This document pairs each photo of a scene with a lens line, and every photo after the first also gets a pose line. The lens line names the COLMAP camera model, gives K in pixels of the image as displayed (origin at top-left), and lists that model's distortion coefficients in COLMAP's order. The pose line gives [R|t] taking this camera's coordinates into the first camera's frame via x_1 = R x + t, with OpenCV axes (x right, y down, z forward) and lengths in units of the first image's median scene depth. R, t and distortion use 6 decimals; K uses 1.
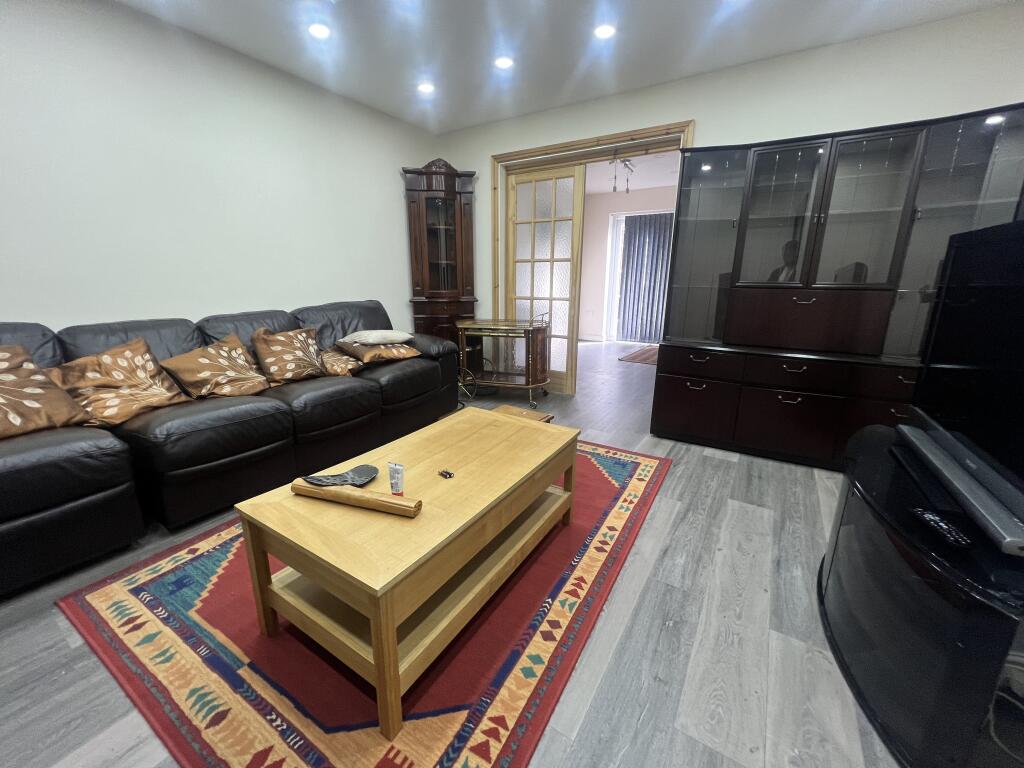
lens RADIAL K [[408.5, 0, 511.5], [0, 408.5, 382.5], [0, 0, 1]] dist [-0.001680, 0.000168]
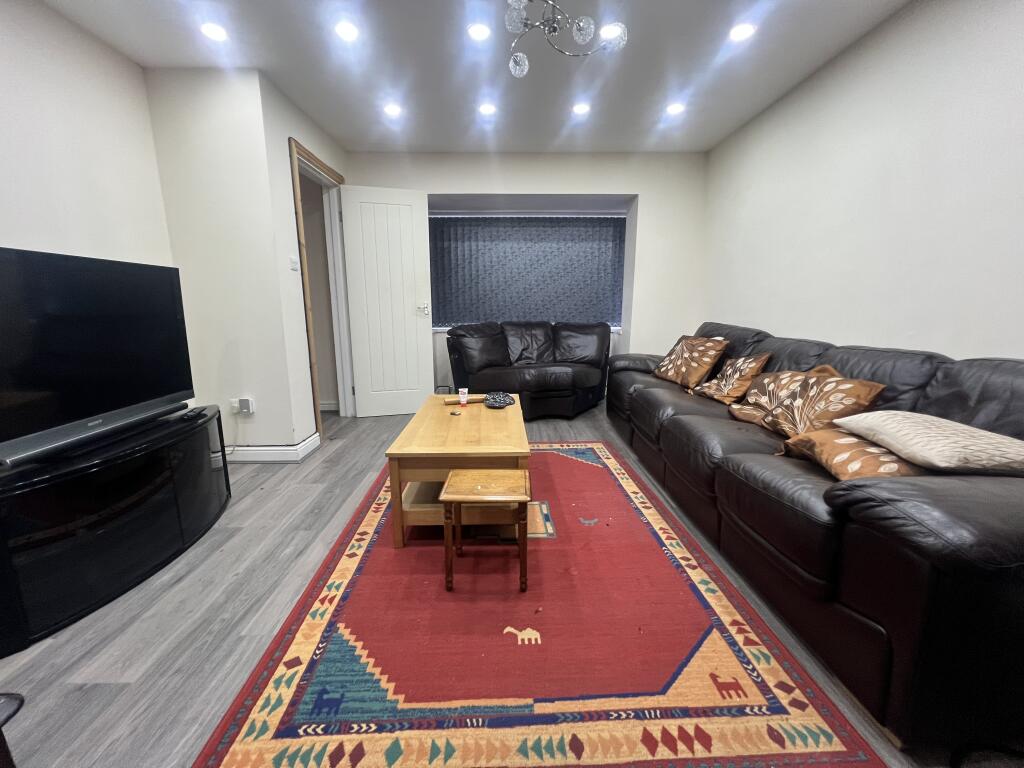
lens RADIAL K [[412.5, 0, 512.1], [0, 412.5, 382.8], [0, 0, 1]] dist [-0.000573, -0.000052]
pose [[-0.836649, 0.099856, -0.538560, 0.427373], [-0.140101, 0.911521, 0.386653, -0.456106], [0.529519, 0.398946, -0.748633, 1.825491]]
